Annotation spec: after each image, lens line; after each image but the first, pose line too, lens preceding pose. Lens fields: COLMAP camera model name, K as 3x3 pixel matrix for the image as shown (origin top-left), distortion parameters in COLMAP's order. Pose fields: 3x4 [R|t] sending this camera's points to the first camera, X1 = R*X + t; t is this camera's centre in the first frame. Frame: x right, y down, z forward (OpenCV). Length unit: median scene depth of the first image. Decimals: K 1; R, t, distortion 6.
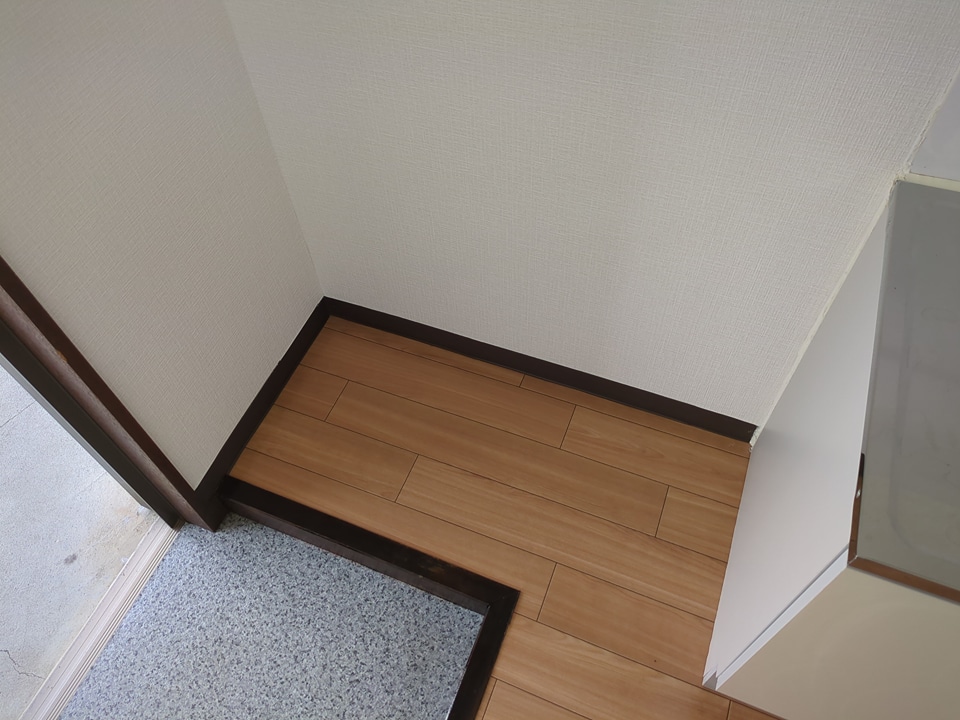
lens RADIAL K [[724.2, 0, 463.0], [0, 724.2, 349.9], [0, 0, 1]] dist [0.055900, -0.065190]
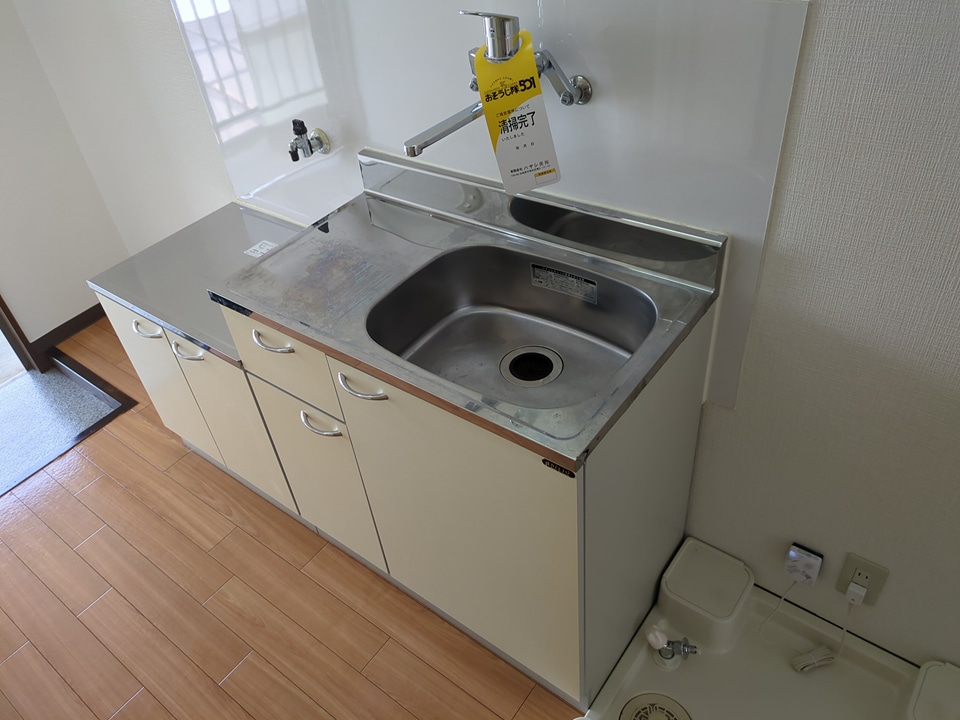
lens RADIAL K [[729.1, 0, 466.9], [0, 729.1, 355.6], [0, 0, 1]] dist [0.012803, -0.009286]
pose [[0.963038, 0.133028, -0.234224, 1.340176], [-0.183824, 0.960158, -0.210489, 0.440633], [0.196891, 0.245765, 0.949123, -0.745302]]
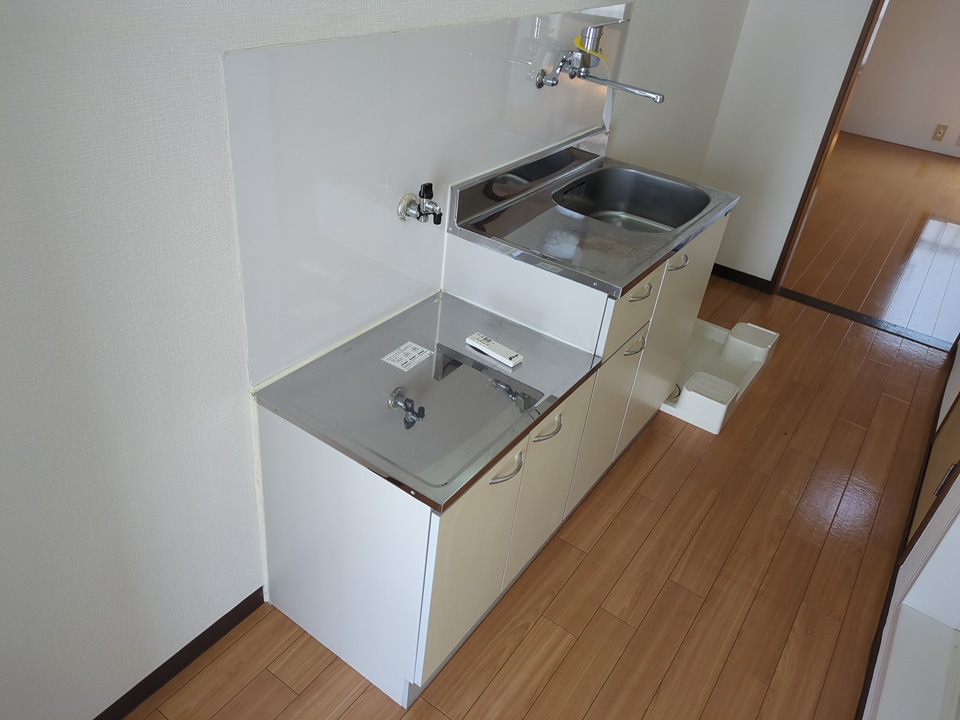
lens RADIAL K [[724.2, 0, 463.0], [0, 724.2, 349.9], [0, 0, 1]] dist [0.055900, -0.065190]
pose [[0.216992, -0.459520, 0.861252, -0.487496], [0.721568, 0.669723, 0.175532, -0.160194], [-0.657461, 0.583363, 0.476899, -0.143200]]
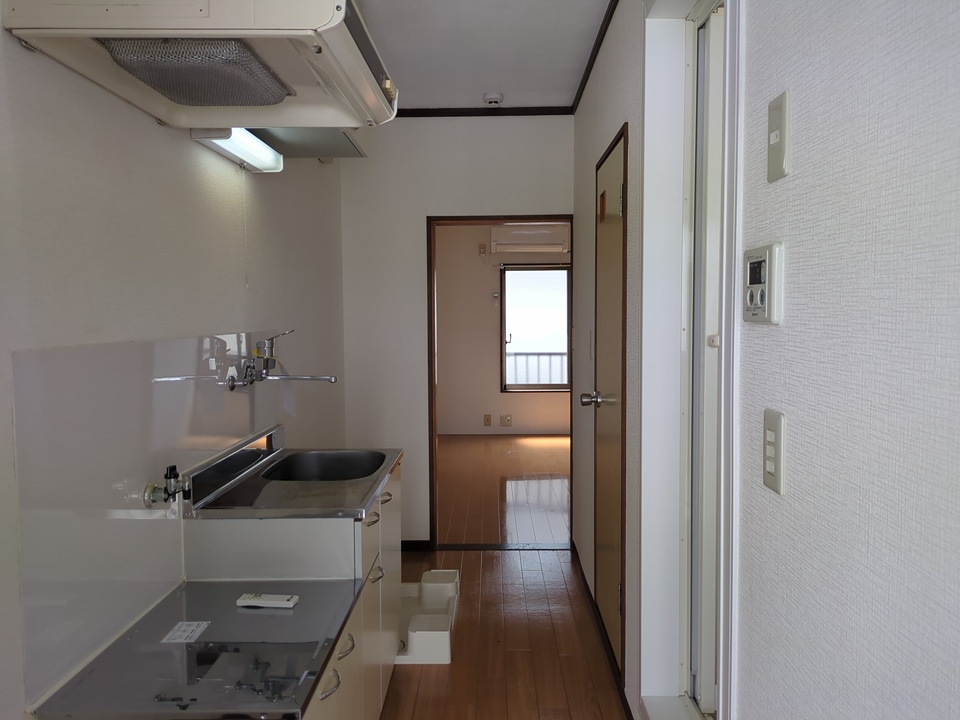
lens RADIAL K [[718.8, 0, 480.0], [0, 718.8, 360.0], [0, 0, 1]] dist [0.054642, -0.077759]
pose [[-0.369057, 0.000151, 0.929407, -0.773242], [0.768250, 0.562835, 0.304973, -0.257115], [-0.523057, 0.826569, -0.207835, 0.137285]]
